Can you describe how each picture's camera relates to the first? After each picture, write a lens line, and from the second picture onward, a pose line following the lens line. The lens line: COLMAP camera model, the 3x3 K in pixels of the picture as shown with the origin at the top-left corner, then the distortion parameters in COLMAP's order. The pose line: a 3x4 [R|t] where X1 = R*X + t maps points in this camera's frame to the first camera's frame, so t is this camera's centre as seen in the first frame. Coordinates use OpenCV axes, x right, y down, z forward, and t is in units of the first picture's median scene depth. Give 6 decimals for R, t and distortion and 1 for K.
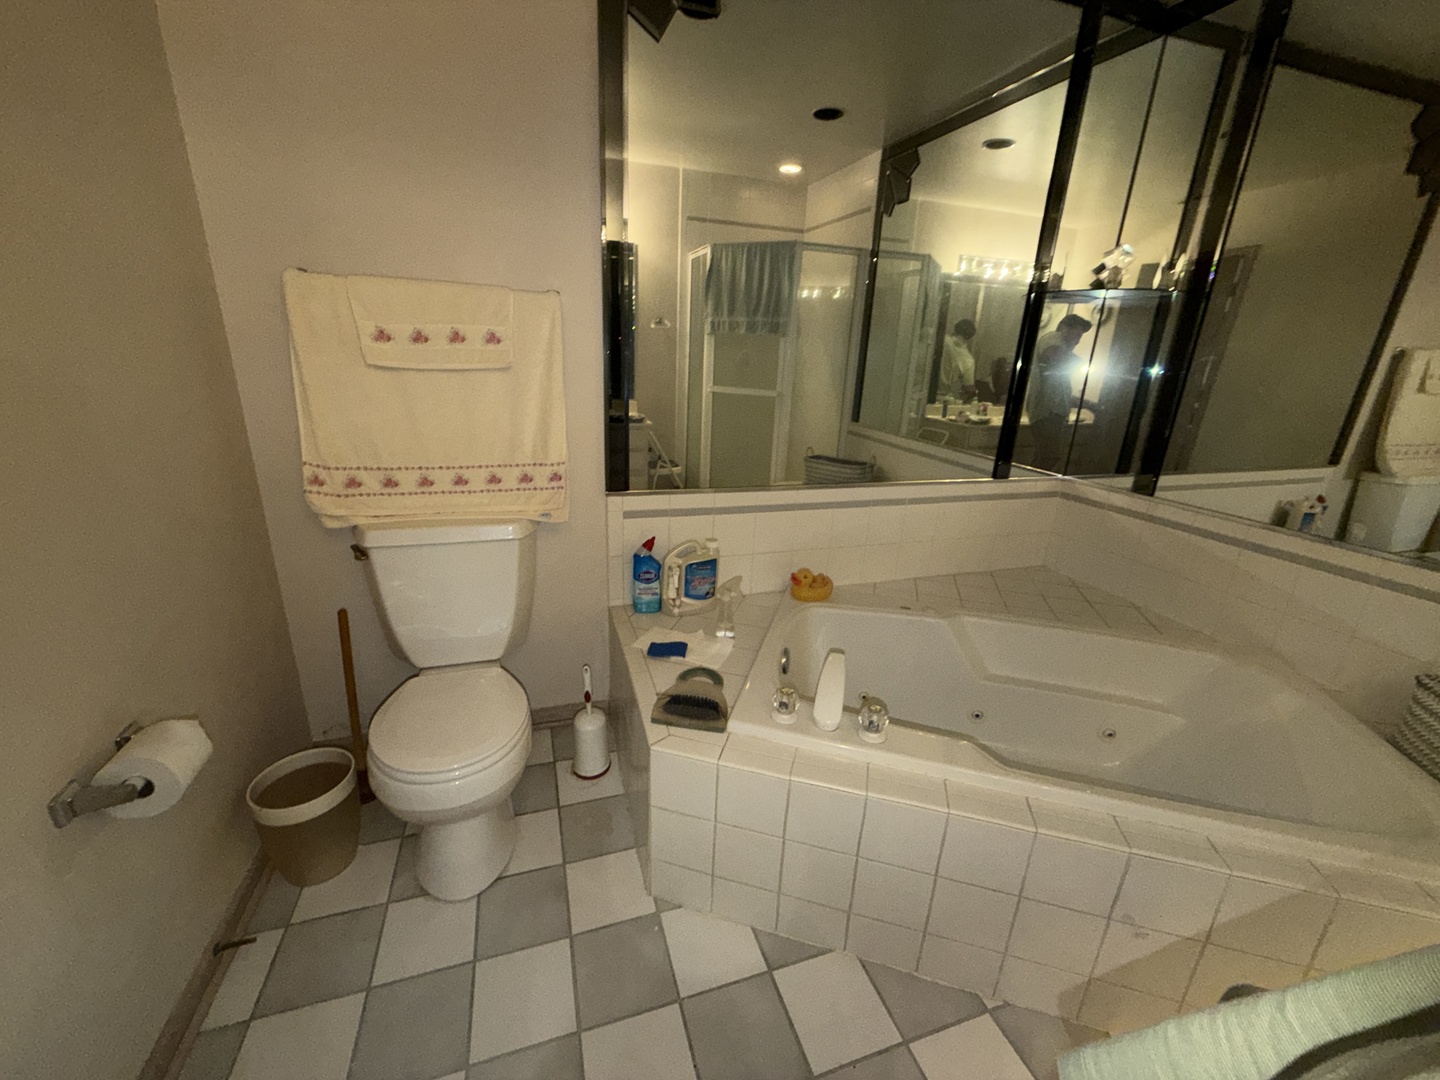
lens RADIAL K [[576.0, 0, 716.0], [0, 576.0, 535.5], [0, 0, 1]] dist [-0.003264, 0.001128]
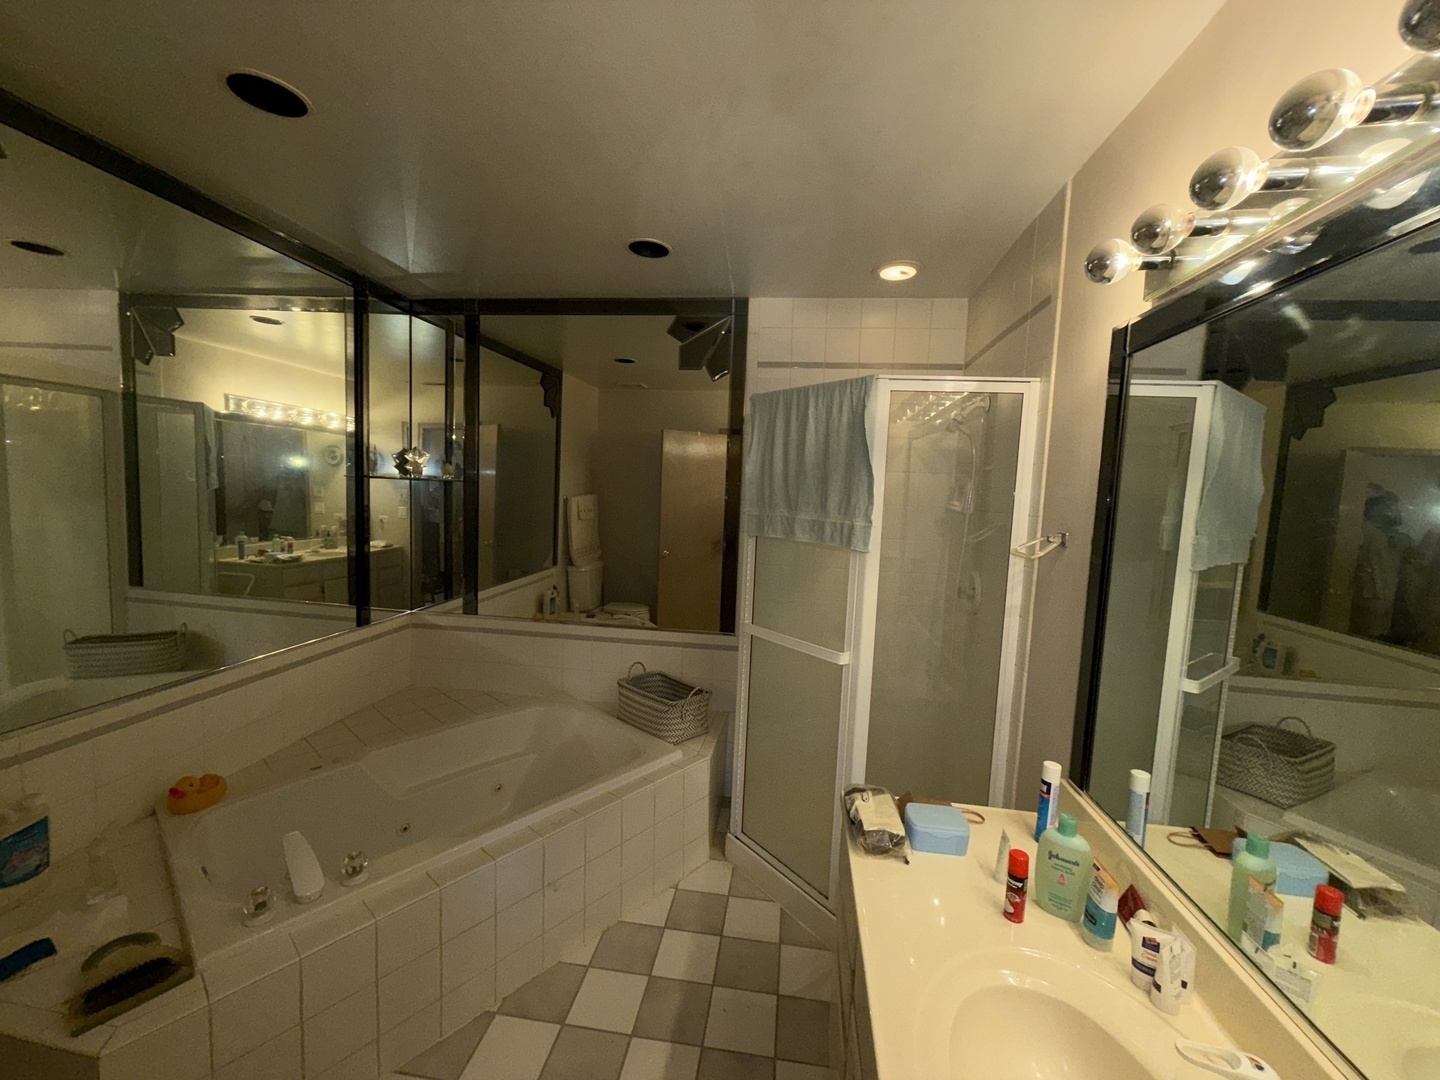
lens RADIAL K [[576.0, 0, 720.4], [0, 576.0, 539.1], [0, 0, 1]] dist [-0.003264, 0.001128]
pose [[0.434386, -0.099837, 0.895177, -0.186360], [0.253498, 0.967217, -0.015139, -0.056620], [-0.864319, 0.233502, 0.445454, -0.158918]]
